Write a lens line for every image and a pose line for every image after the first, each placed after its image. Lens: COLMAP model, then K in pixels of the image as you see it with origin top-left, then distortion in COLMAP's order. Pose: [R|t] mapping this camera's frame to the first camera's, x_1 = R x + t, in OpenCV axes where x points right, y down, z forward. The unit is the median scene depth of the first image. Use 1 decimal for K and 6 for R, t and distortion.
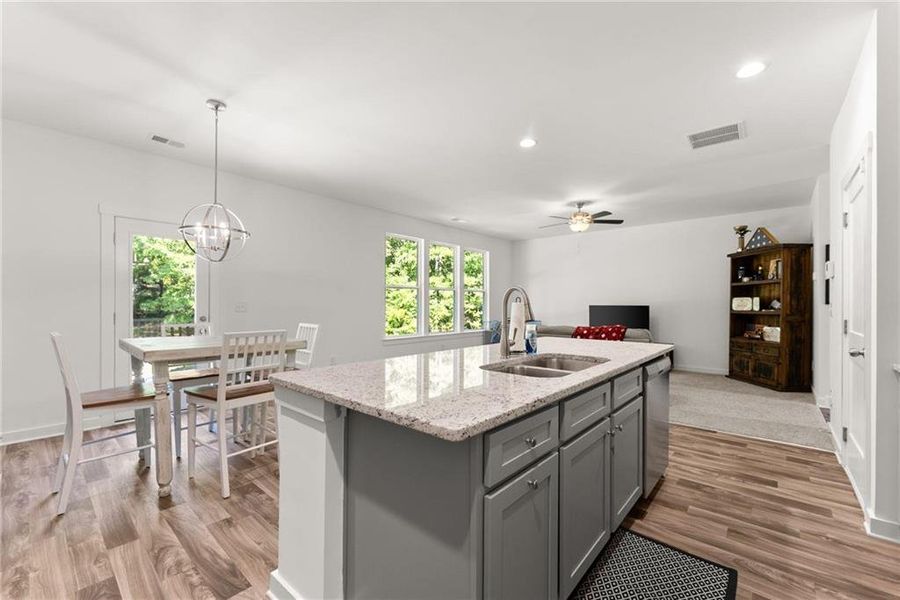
lens RADIAL K [[370.3, 0, 446.2], [0, 370.3, 298.8], [0, 0, 1]] dist [-0.001472, 0.000187]
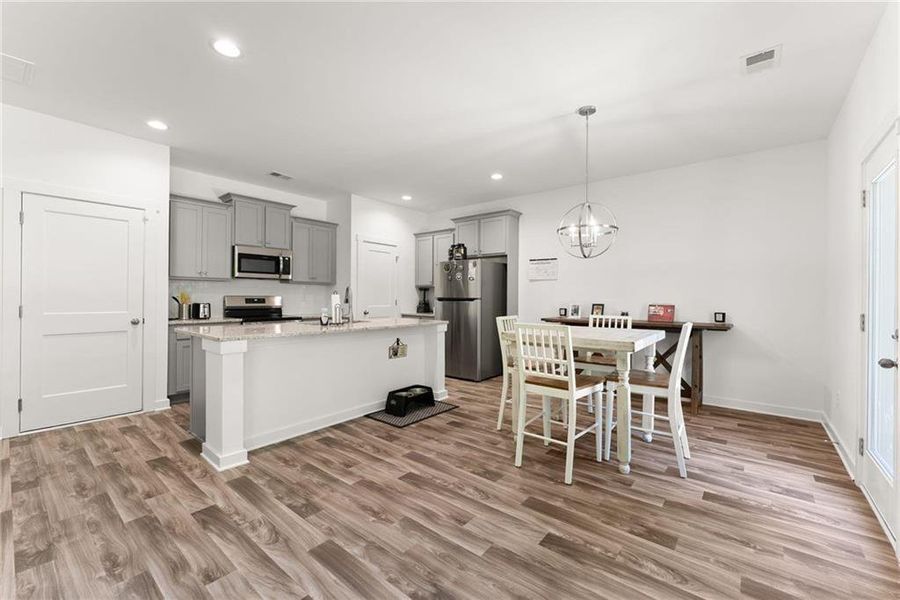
lens RADIAL K [[370.3, 0, 448.6], [0, 370.3, 301.5], [0, 0, 1]] dist [-0.001472, 0.000187]
pose [[-0.999403, -0.011032, -0.032748, -0.093487], [-0.010853, 0.999925, -0.005634, 0.017272], [0.032808, -0.005275, -0.999448, 1.033031]]
